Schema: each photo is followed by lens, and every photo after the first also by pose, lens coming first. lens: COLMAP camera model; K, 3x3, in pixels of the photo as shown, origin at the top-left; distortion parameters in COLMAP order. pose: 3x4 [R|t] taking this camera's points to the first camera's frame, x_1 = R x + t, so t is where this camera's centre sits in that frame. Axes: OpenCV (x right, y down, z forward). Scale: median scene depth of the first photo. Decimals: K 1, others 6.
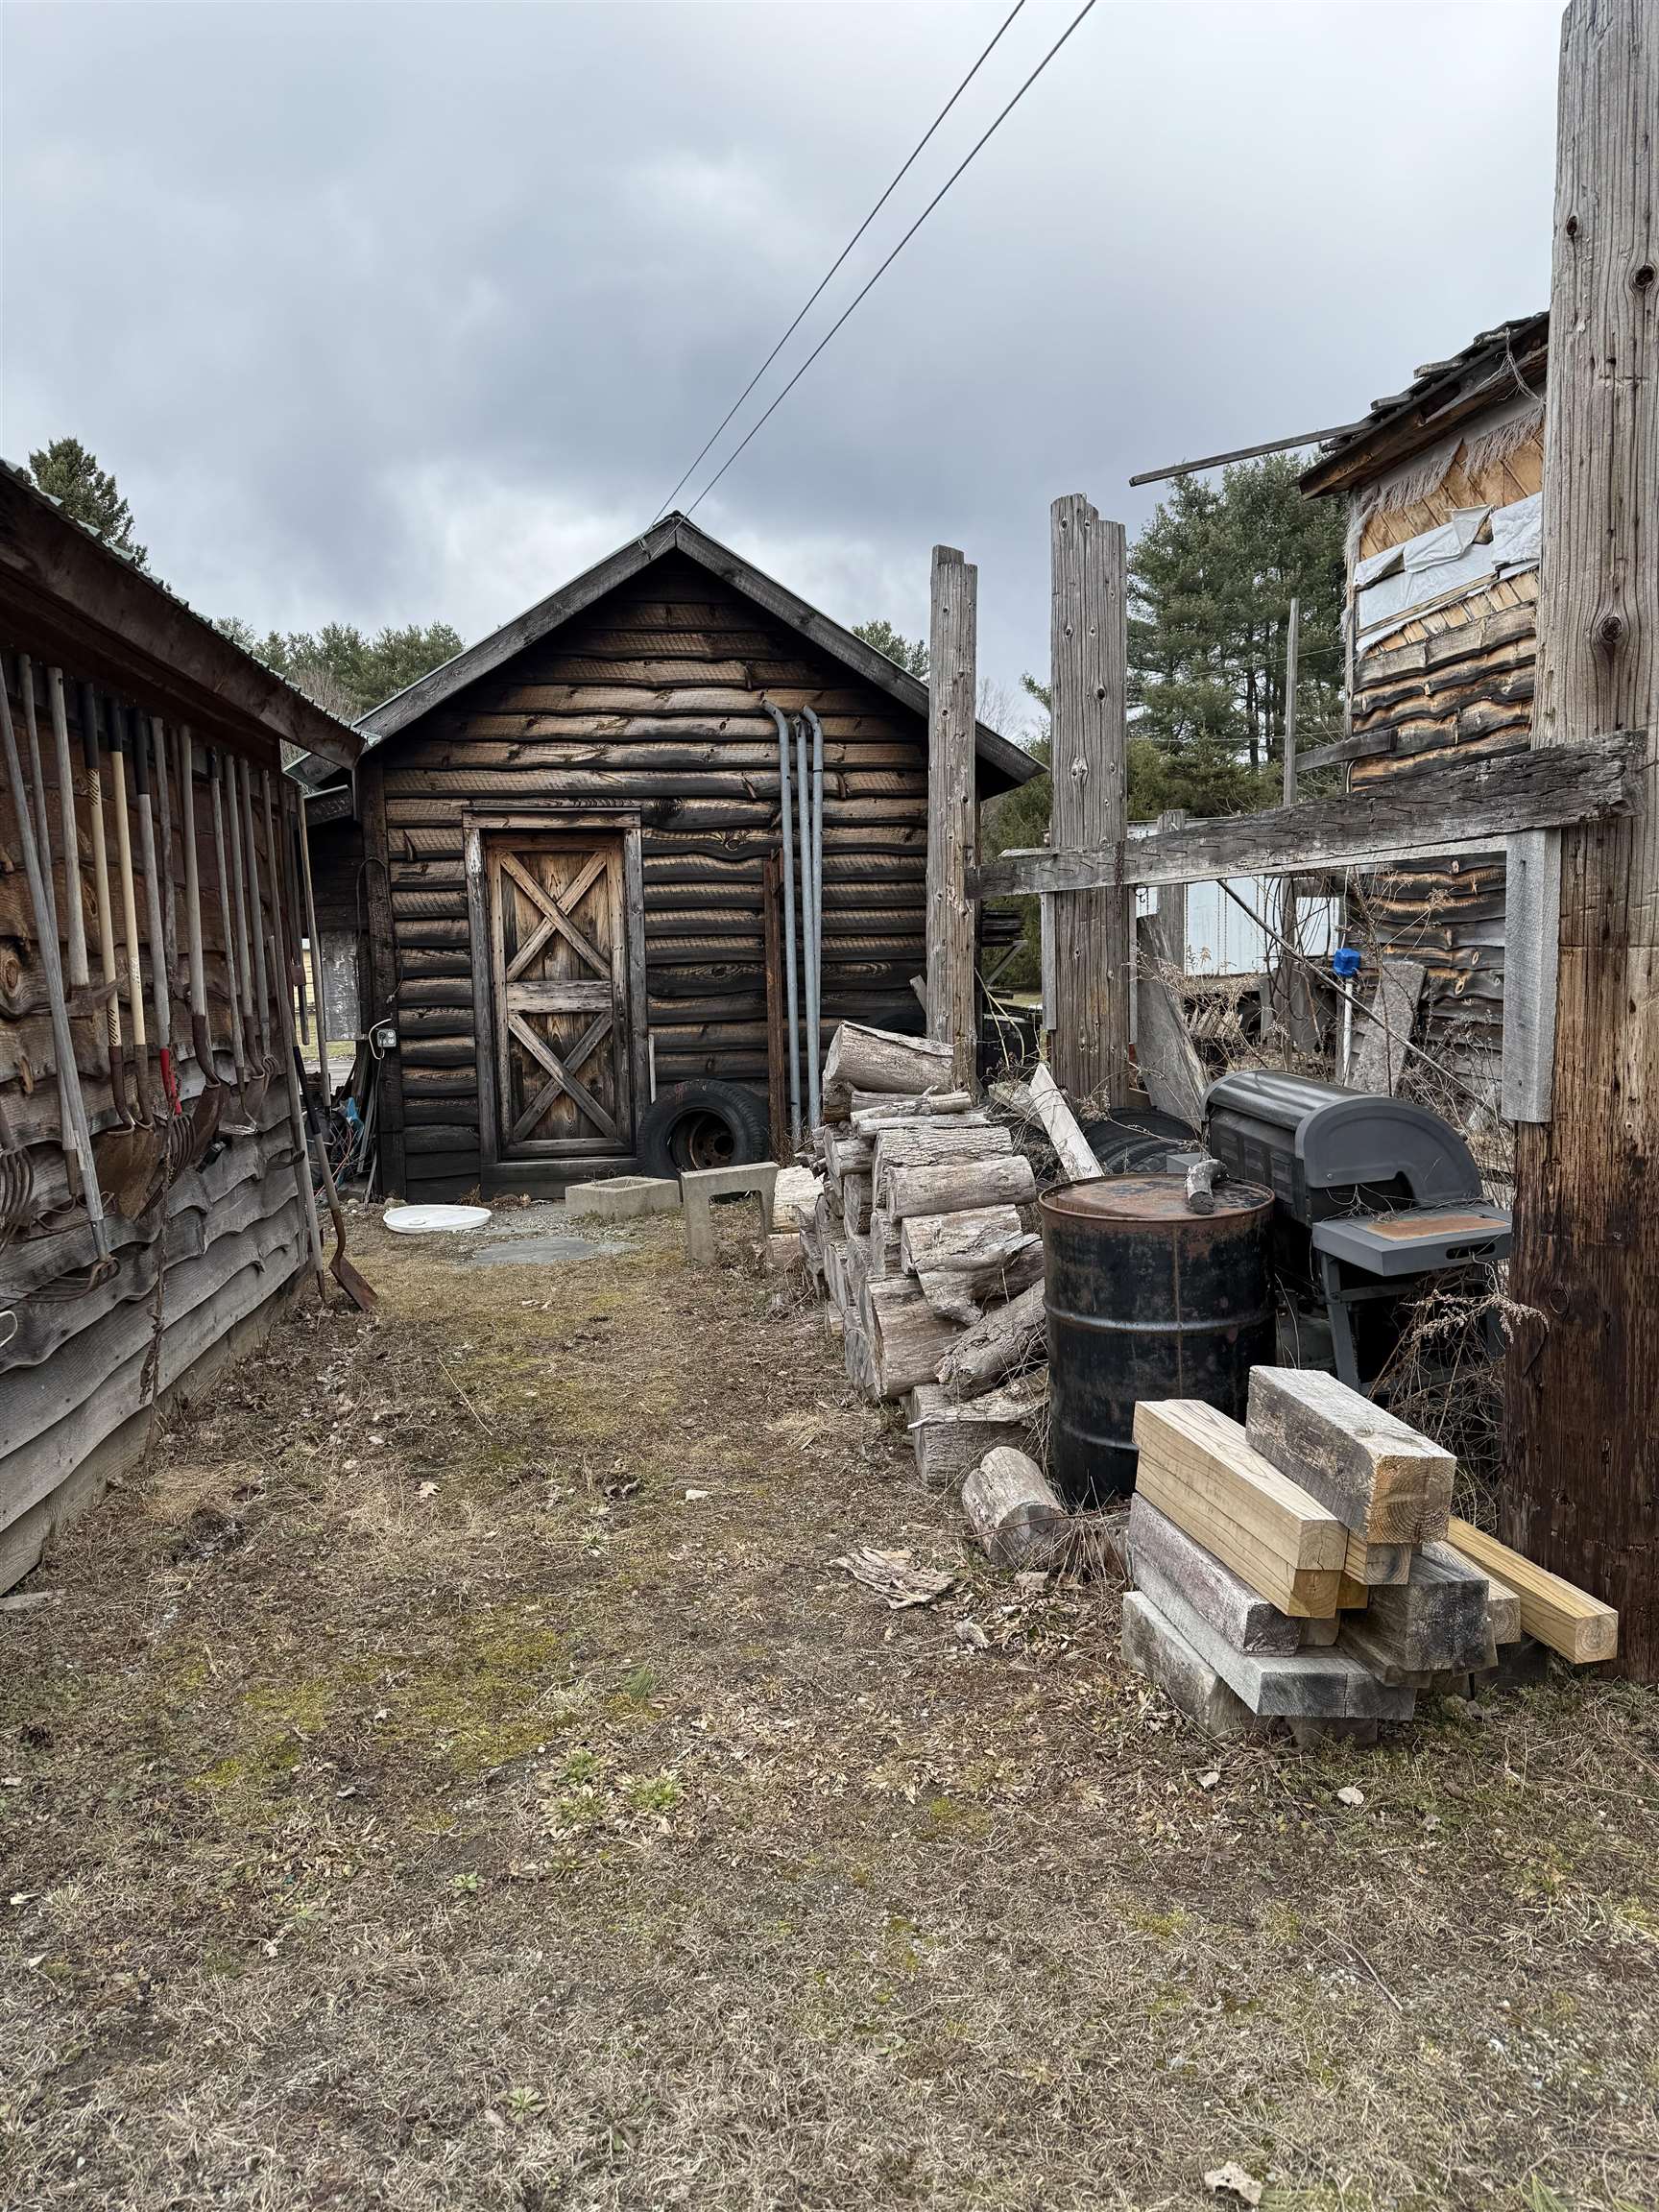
lens RADIAL K [[1535.3, 0, 830.6], [0, 1535.3, 1100.9], [0, 0, 1]] dist [0.161966, -0.292692]
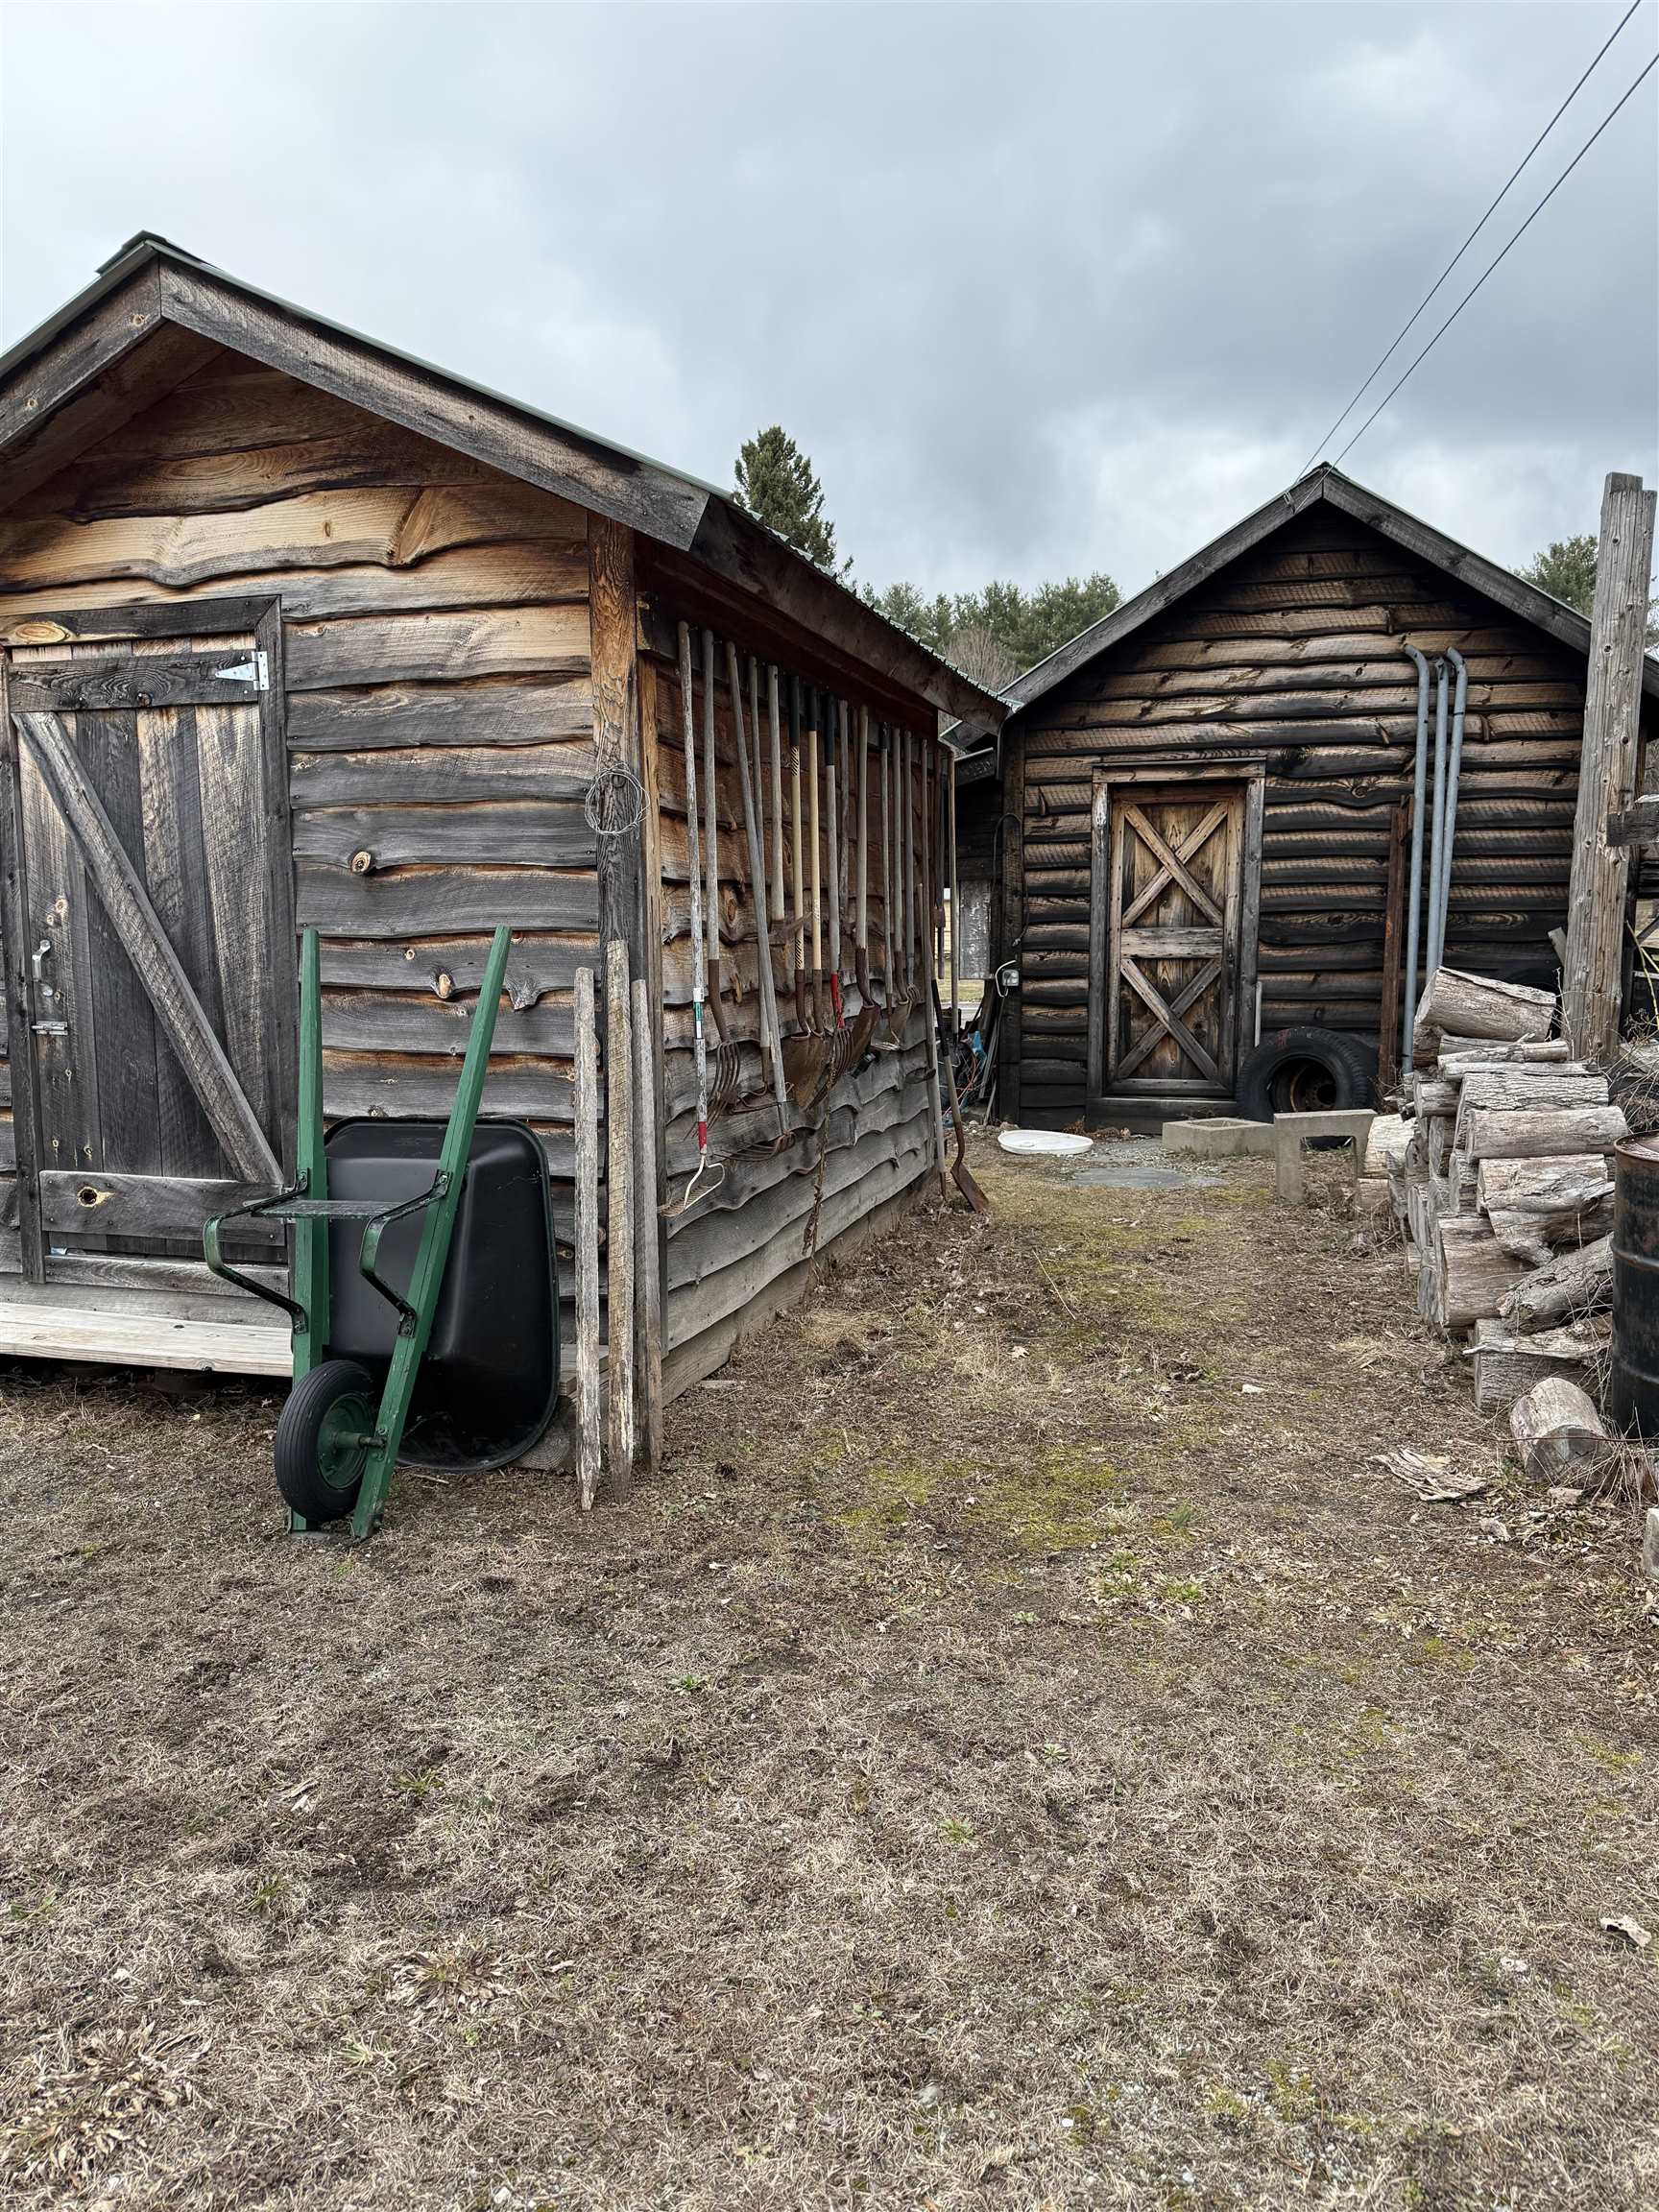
lens RADIAL K [[1535.3, 0, 830.6], [0, 1535.3, 1100.9], [0, 0, 1]] dist [0.161966, -0.292692]
pose [[0.921191, 0.065068, -0.383633, 0.037149], [-0.053109, 0.997718, 0.041697, 0.013782], [0.385470, -0.018037, 0.922544, -0.103979]]
